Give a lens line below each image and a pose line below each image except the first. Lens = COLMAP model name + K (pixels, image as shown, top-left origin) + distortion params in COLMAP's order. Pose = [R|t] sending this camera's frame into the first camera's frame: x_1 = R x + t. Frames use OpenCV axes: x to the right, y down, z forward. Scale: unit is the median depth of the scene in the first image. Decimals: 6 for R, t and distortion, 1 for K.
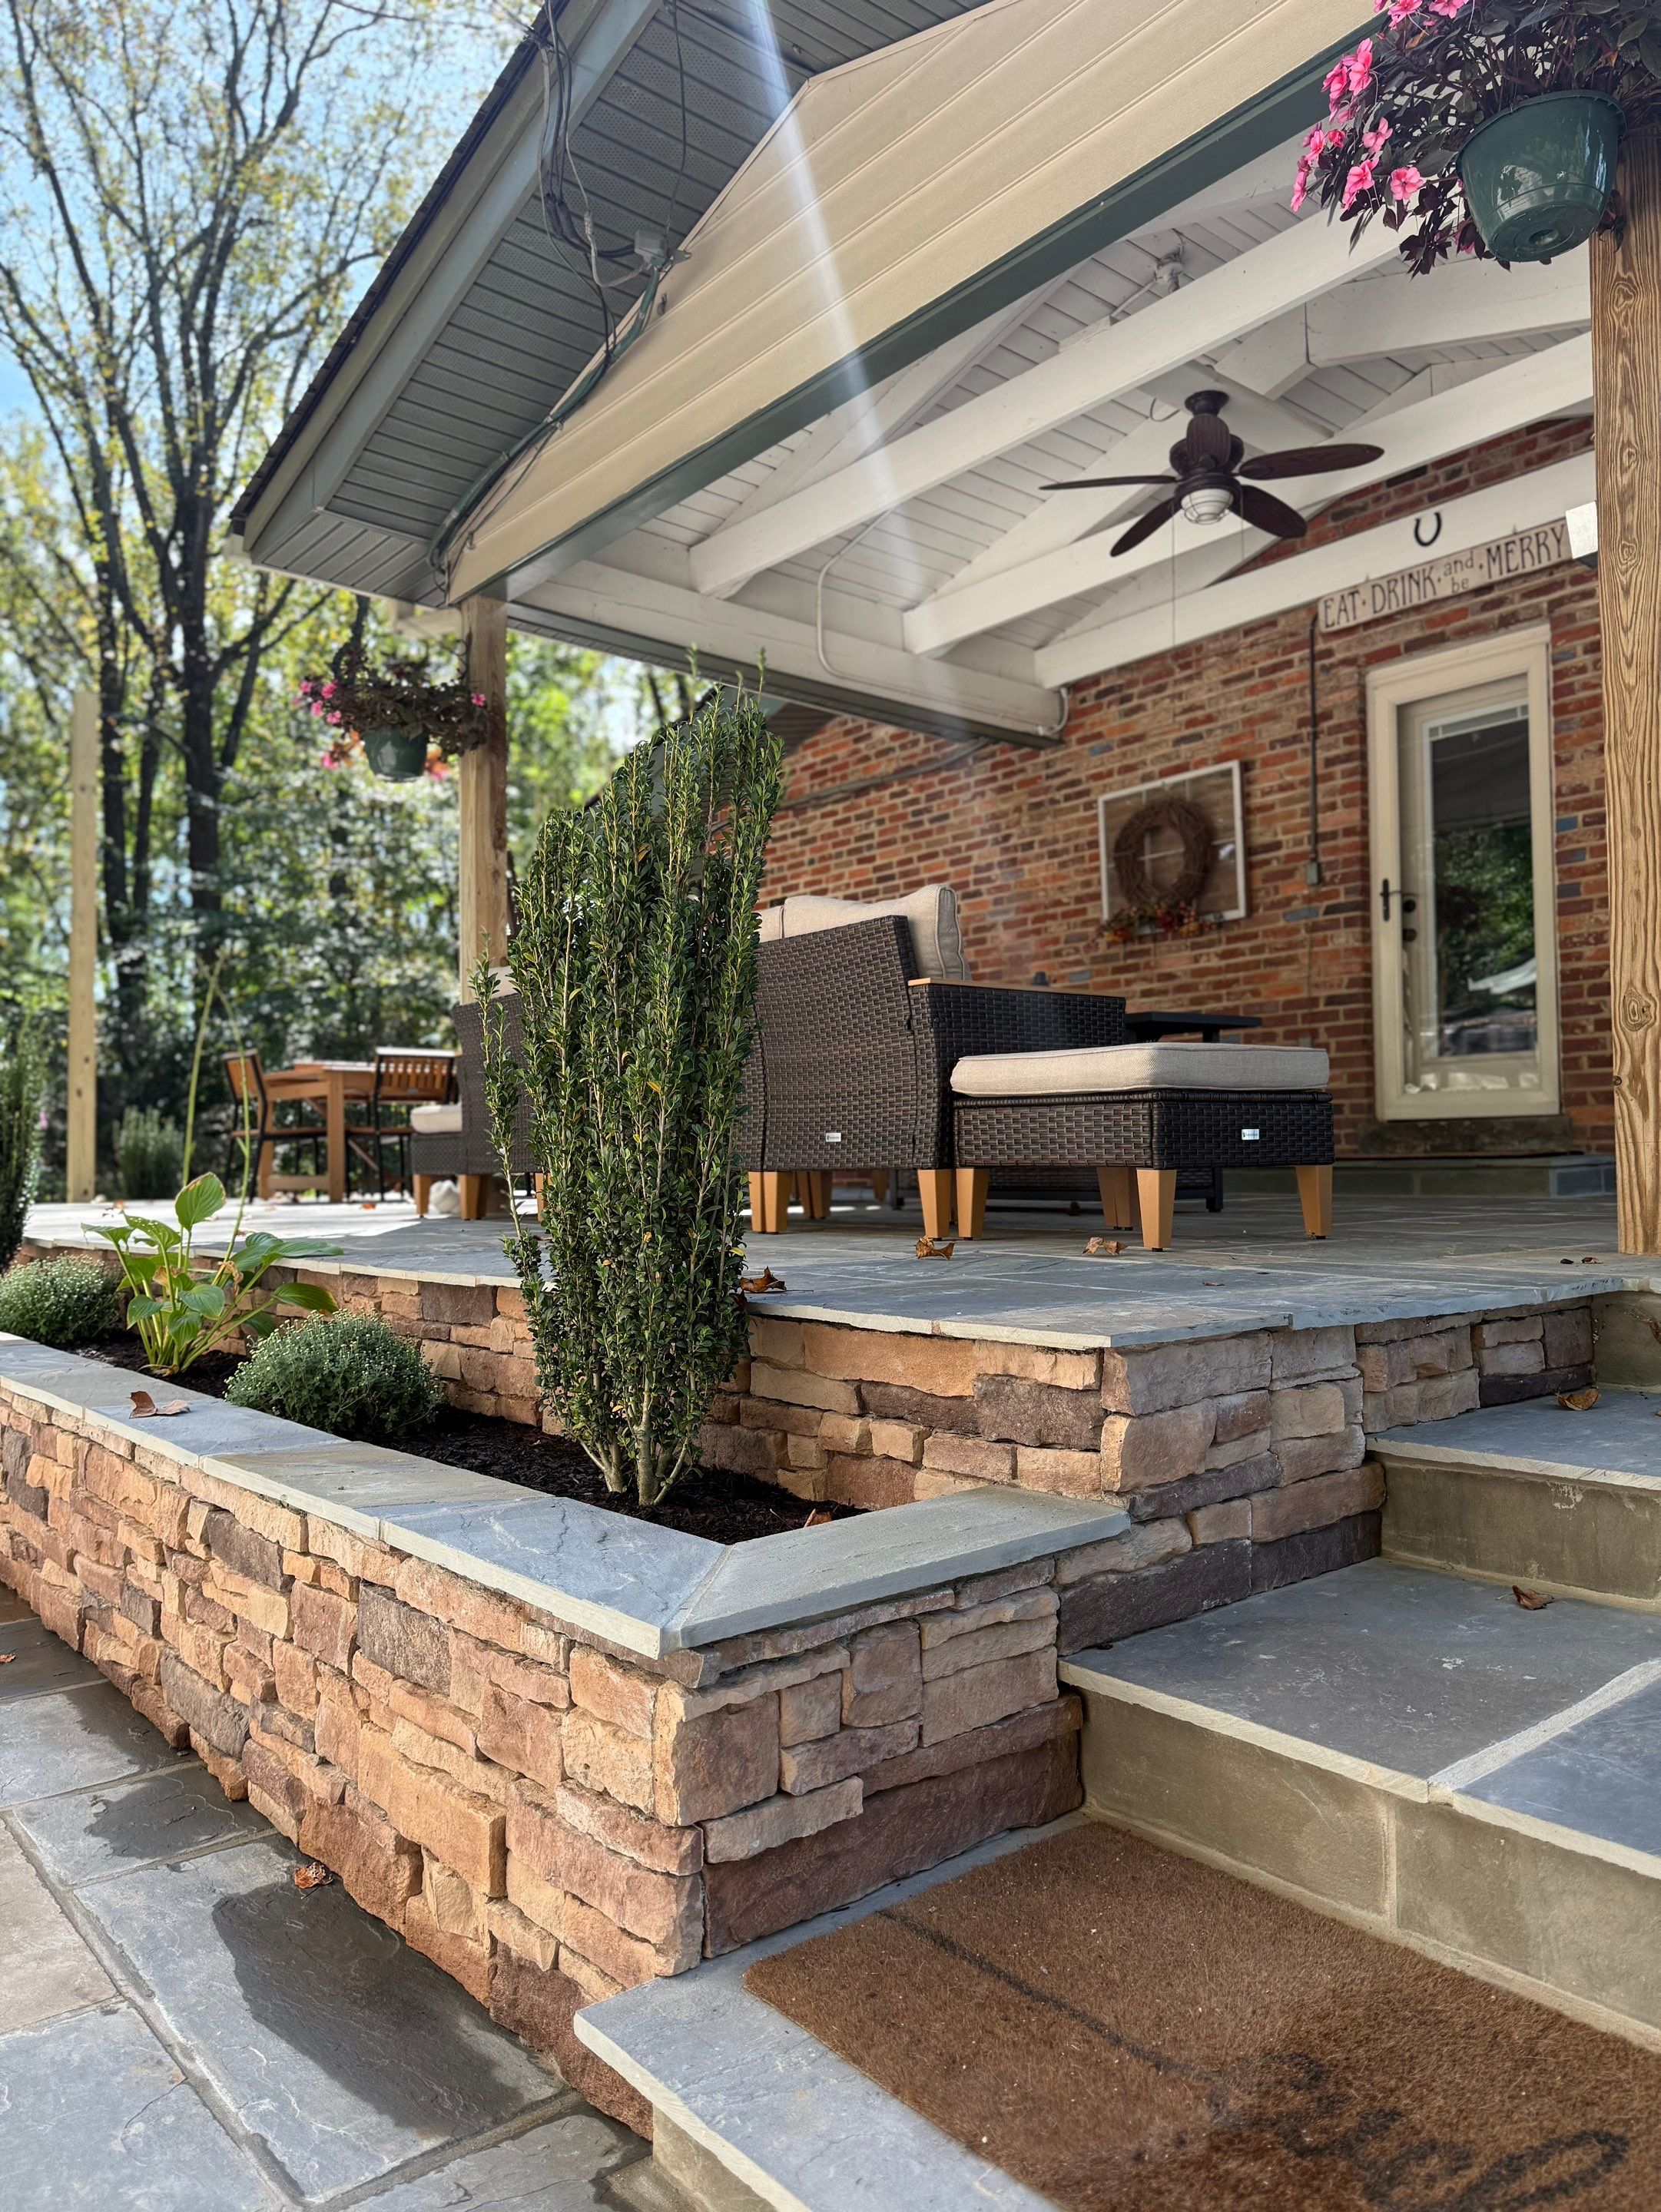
lens RADIAL K [[1554.6, 0, 834.3], [0, 1554.6, 1113.3], [0, 0, 1]] dist [0.048601, -0.062229]
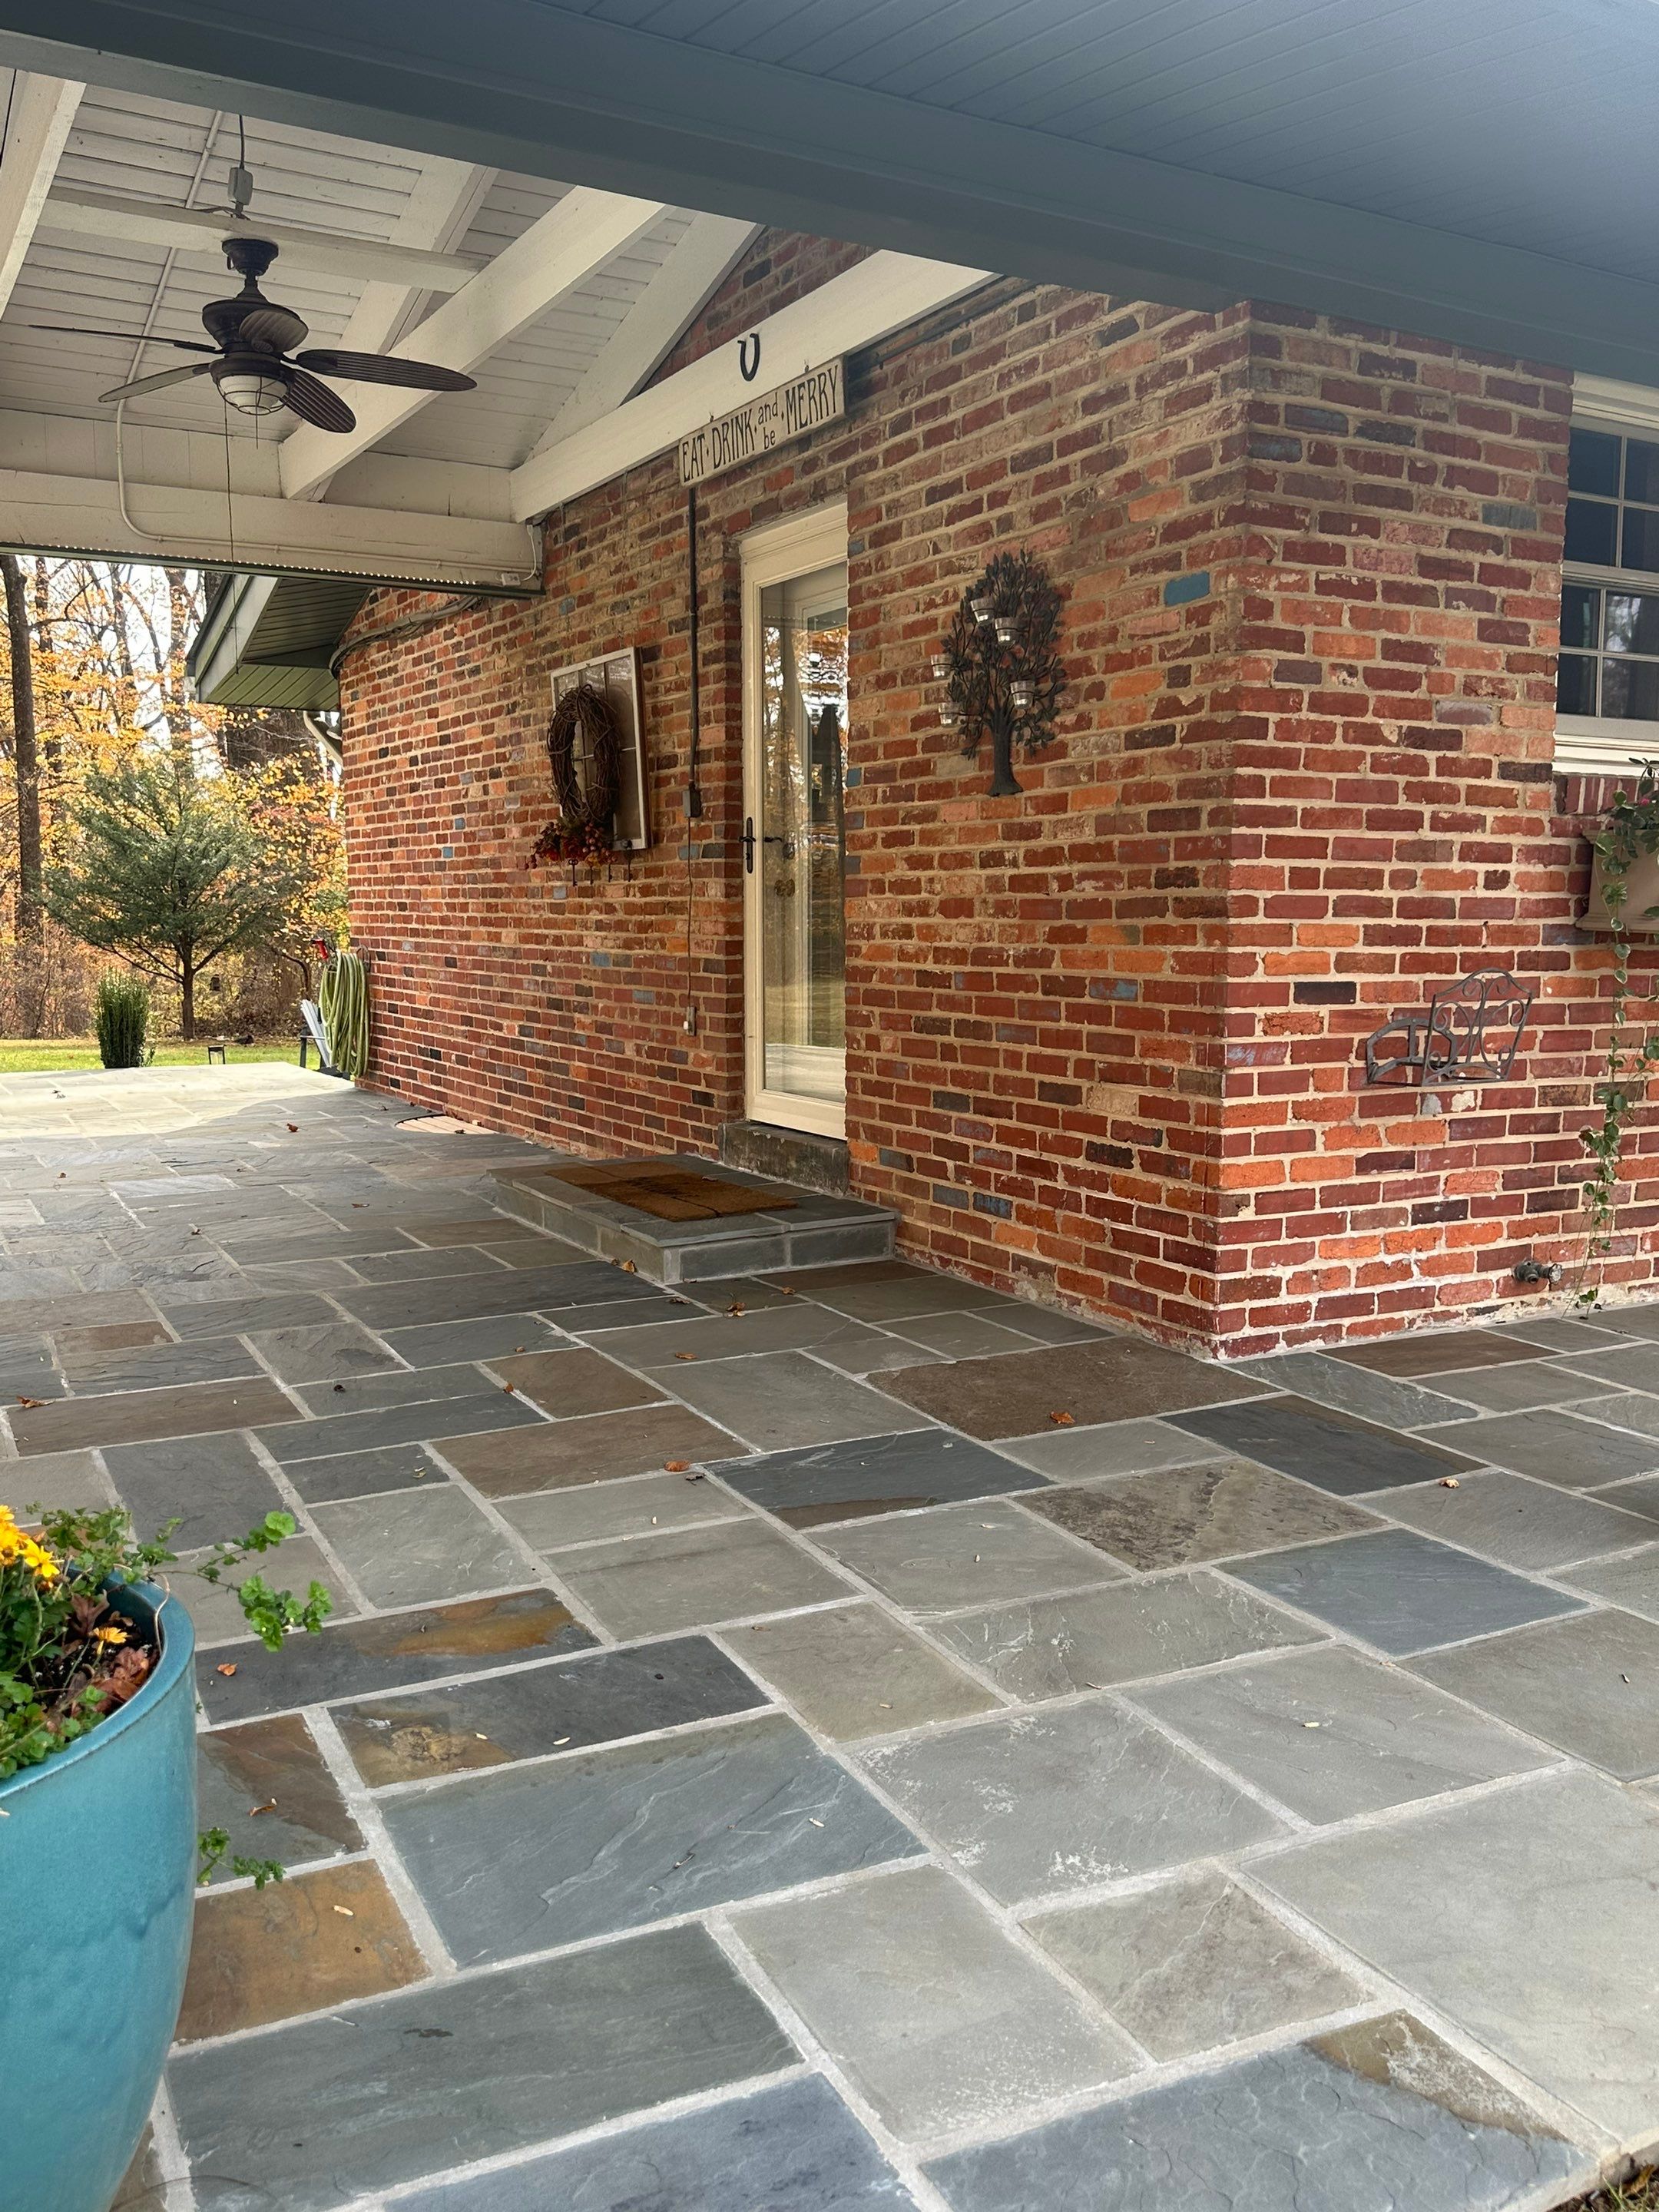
lens RADIAL K [[1873.1, 0, 824.4], [0, 1873.1, 1113.5], [0, 0, 1]] dist [0.096520, -0.012301]
pose [[0.980401, 0.021522, -0.195832, 0.866579], [0.009989, 0.987307, 0.158511, -0.228521], [0.196758, -0.157361, 0.967742, 0.098504]]
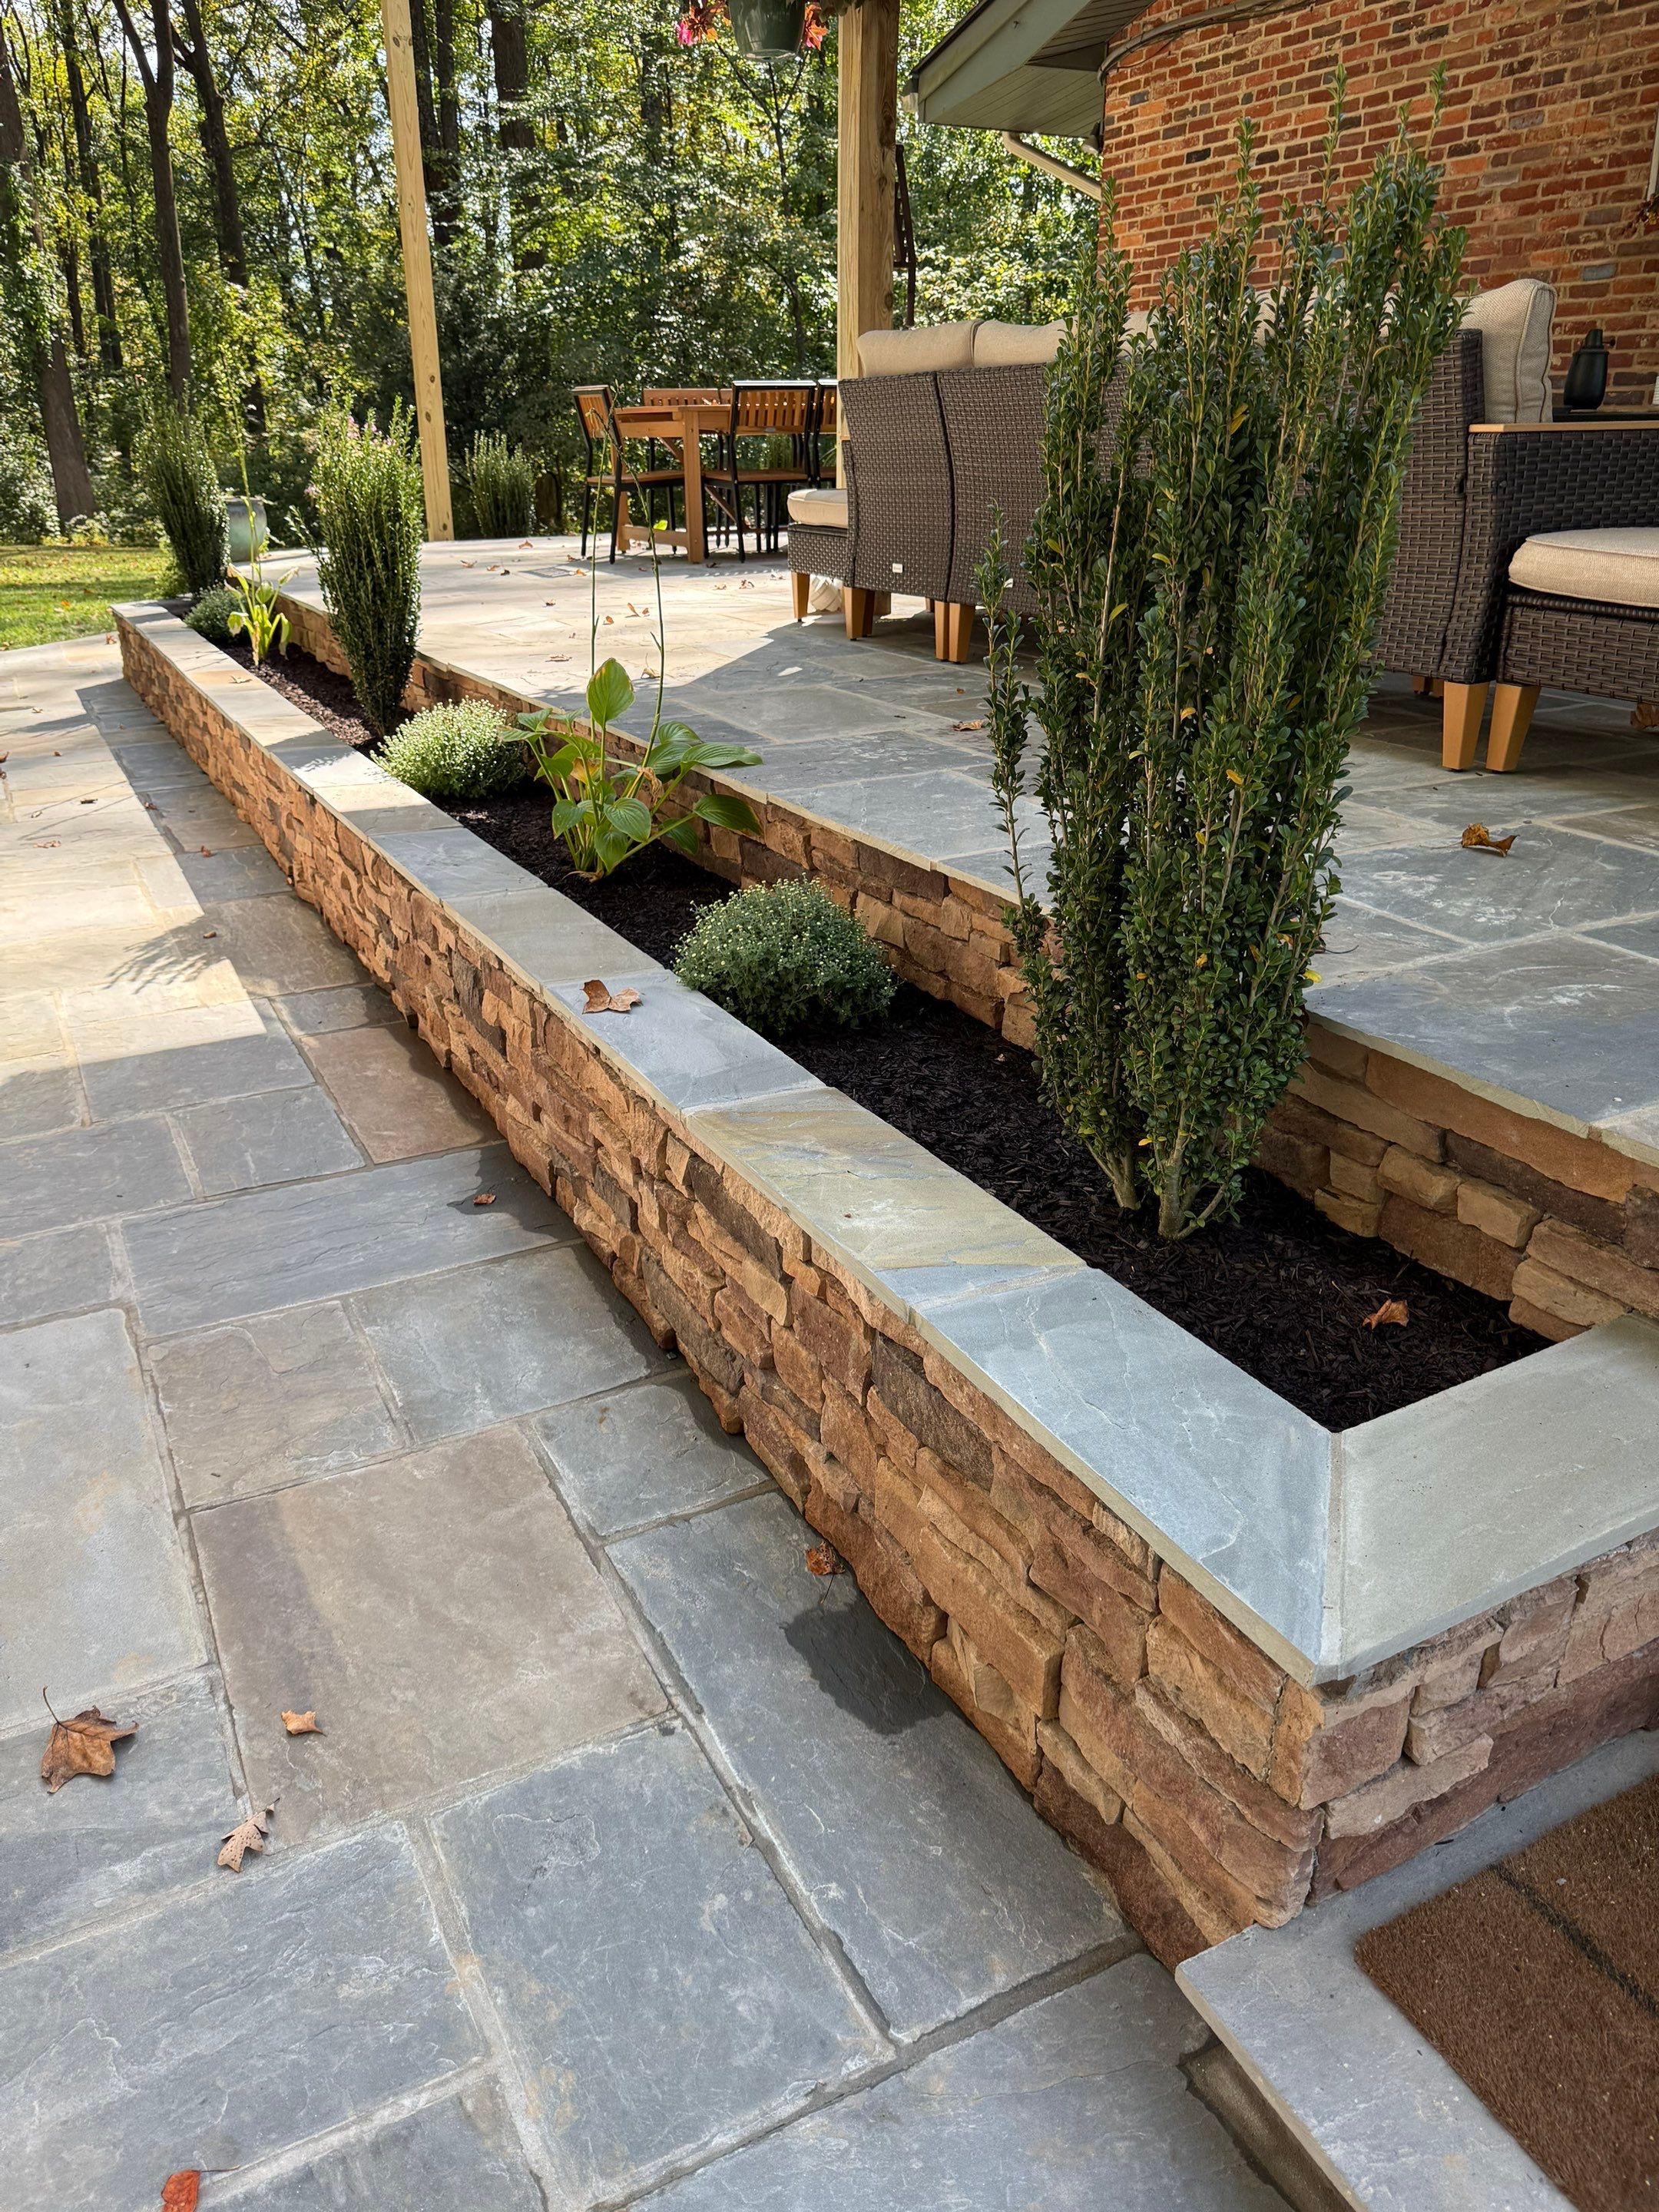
lens RADIAL K [[1554.4, 0, 798.8], [0, 1554.4, 1069.5], [0, 0, 1]] dist [0.048601, -0.062229]
pose [[0.974872, 0.084108, -0.206276, -0.067430], [0.008418, 0.911412, 0.411410, -0.089771], [0.222605, -0.402809, 0.887802, 0.091002]]
